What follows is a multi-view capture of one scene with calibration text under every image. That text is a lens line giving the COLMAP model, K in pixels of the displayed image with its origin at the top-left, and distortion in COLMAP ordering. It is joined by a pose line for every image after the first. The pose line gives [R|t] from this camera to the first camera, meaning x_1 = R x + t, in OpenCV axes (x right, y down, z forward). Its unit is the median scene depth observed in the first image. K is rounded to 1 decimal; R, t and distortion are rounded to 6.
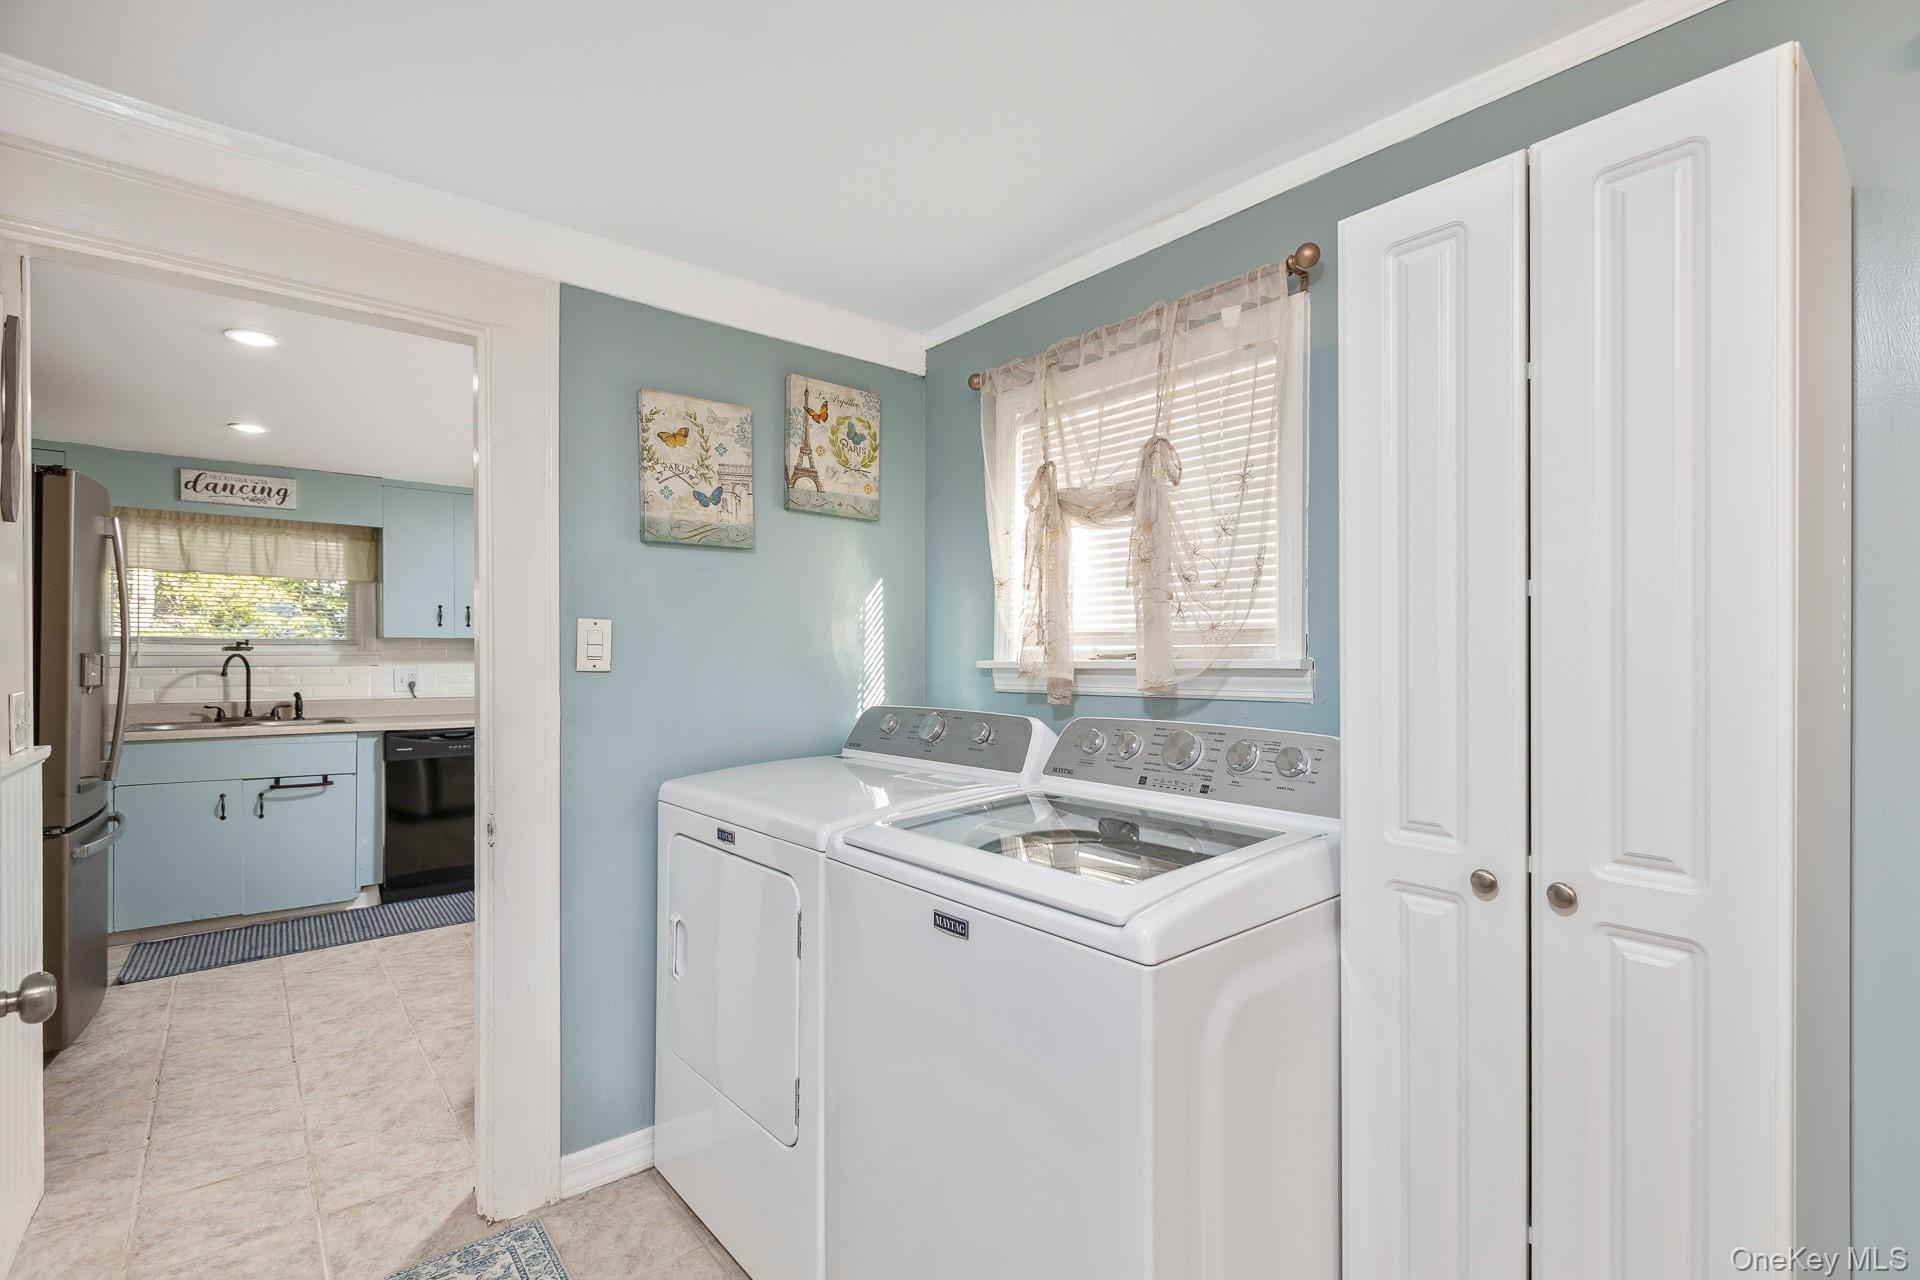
lens RADIAL K [[878.9, 0, 956.5], [0, 878.9, 672.1], [0, 0, 1]] dist [-0.000896, -0.000317]
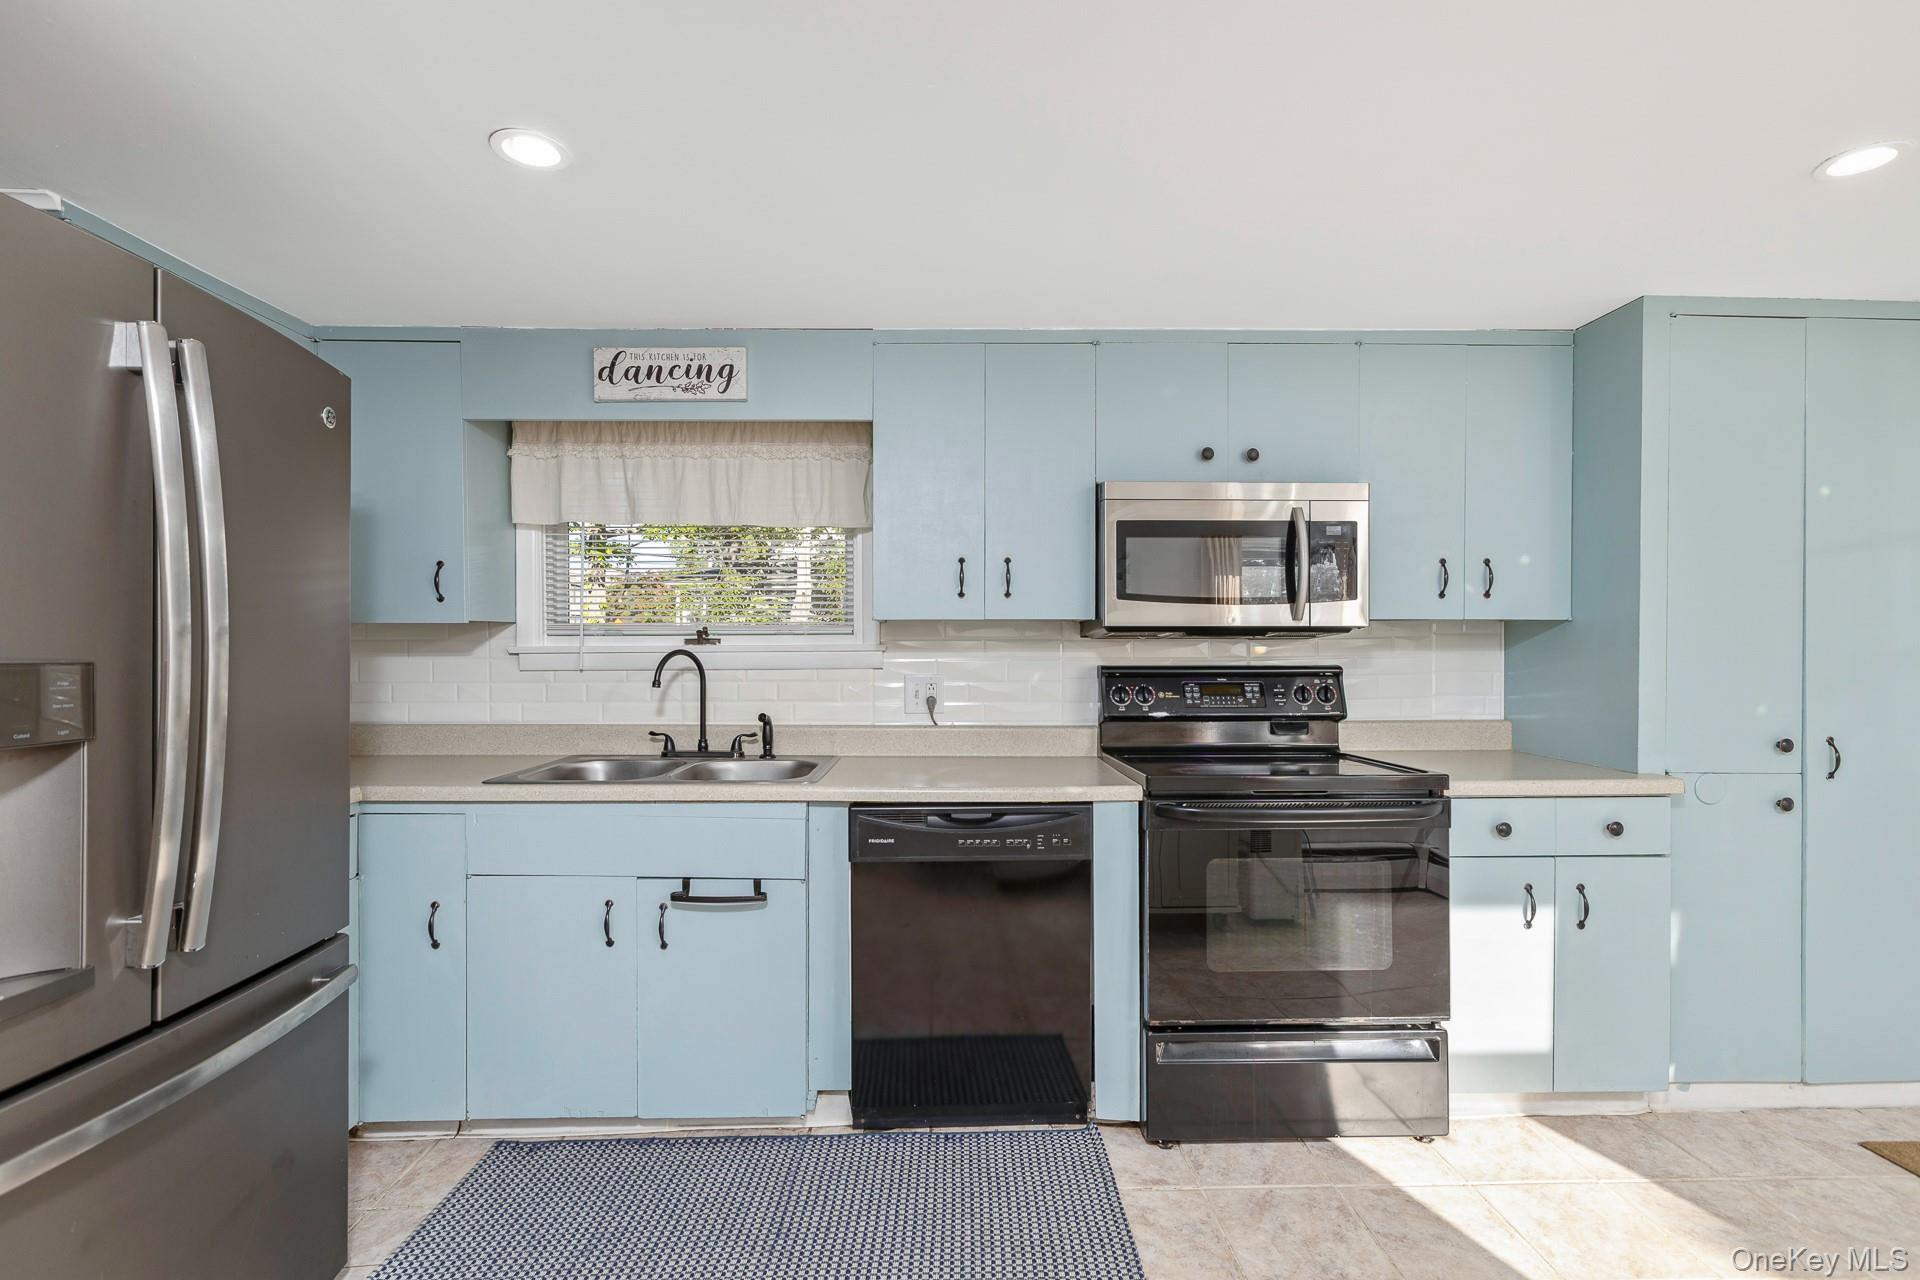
lens RADIAL K [[871.0, 0, 951.6], [0, 871.0, 665.6], [0, 0, 1]] dist [0.000516, 0.000561]
pose [[0.788849, 0.012424, -0.614462, -0.301496], [-0.006073, 0.999904, 0.012420, -0.019158], [0.614557, -0.006066, 0.788849, 0.650792]]
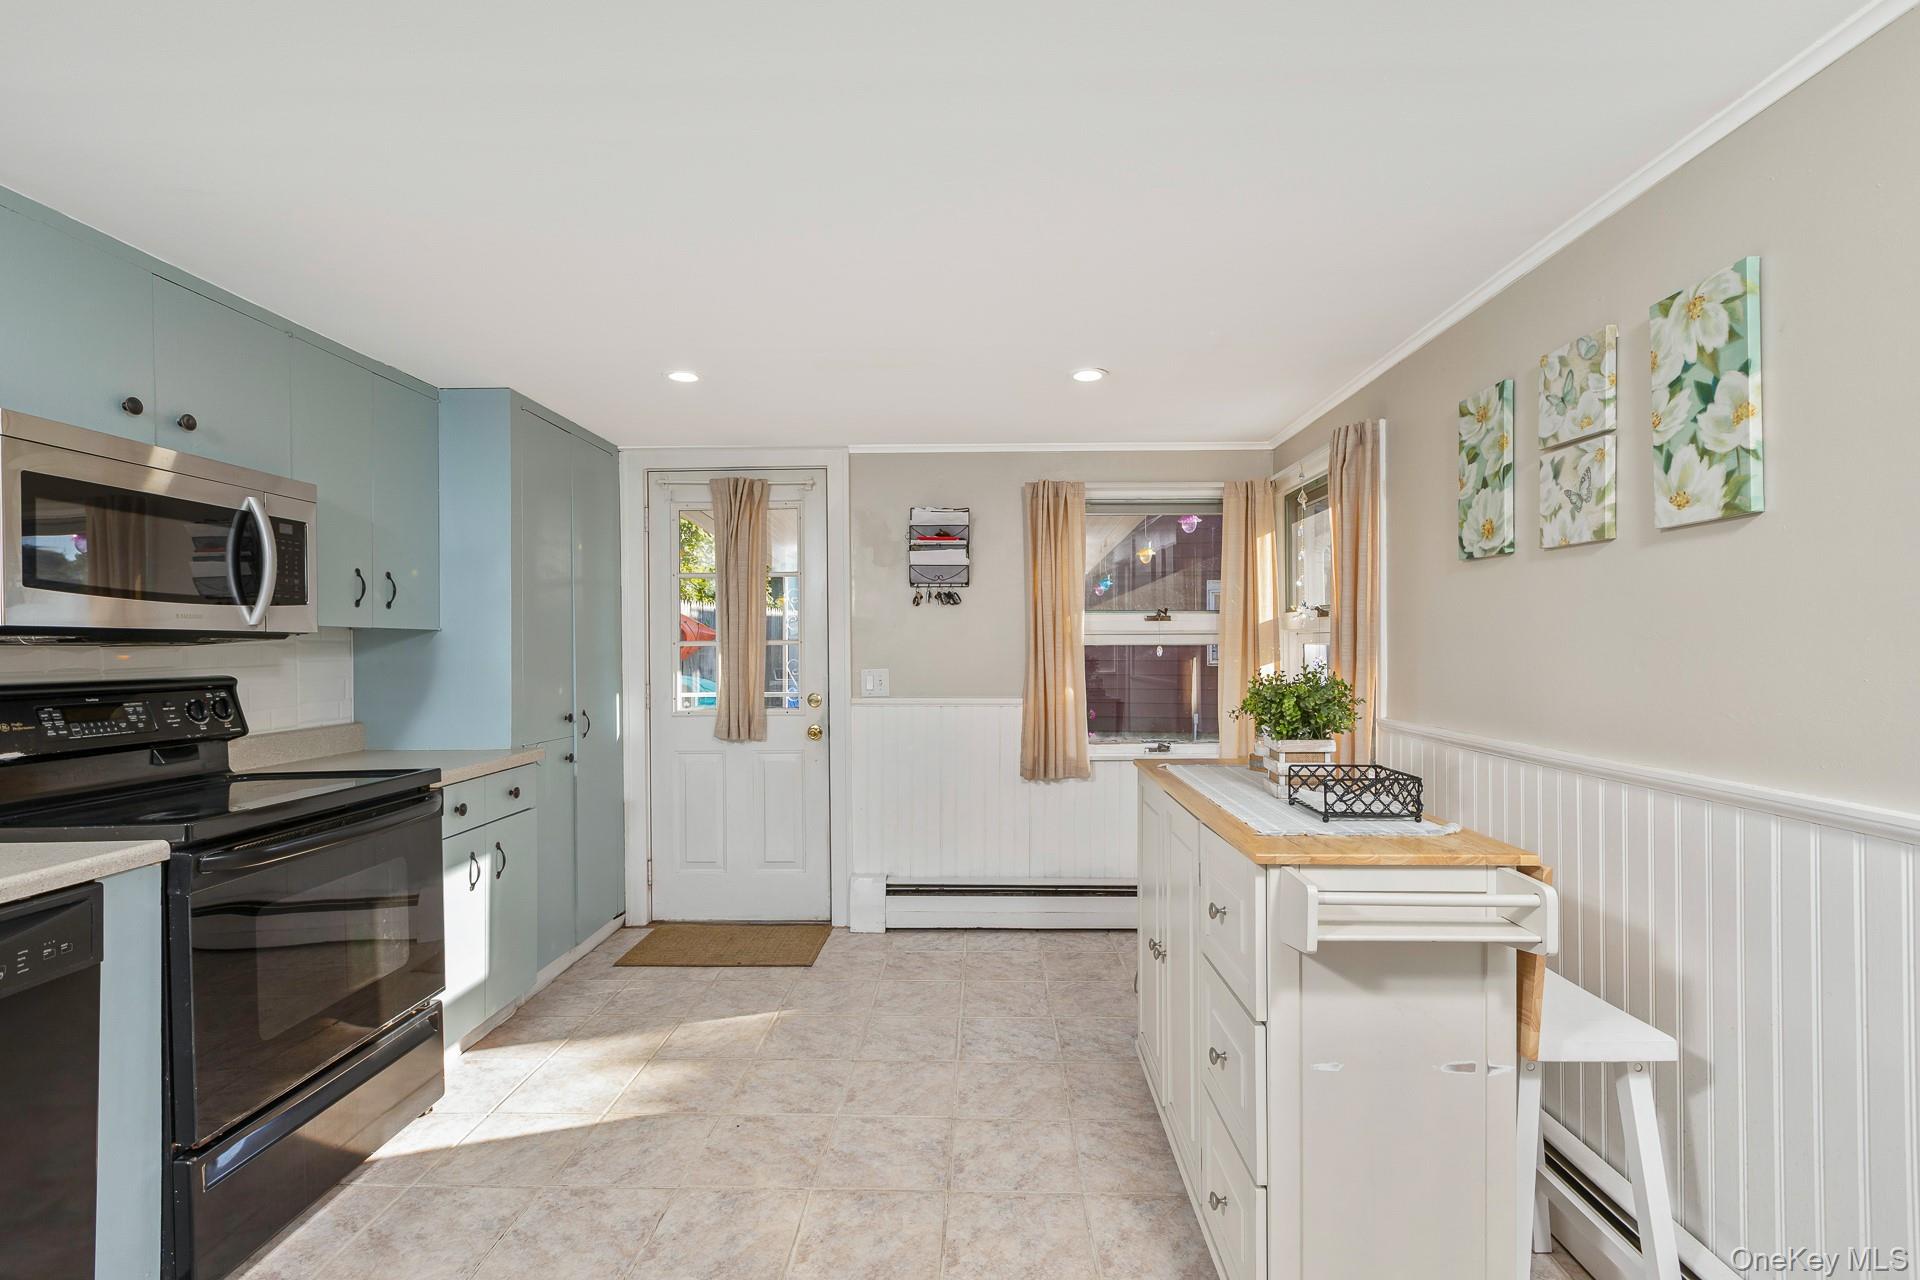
lens RADIAL K [[877.5, 0, 957.8], [0, 877.5, 644.9], [0, 0, 1]] dist [0.000863, 0.000216]
pose [[0.656612, -0.003339, 0.754221, -0.593558], [0.015515, 0.999838, -0.009081, -0.020676], [-0.754069, 0.017664, 0.656558, 0.599878]]
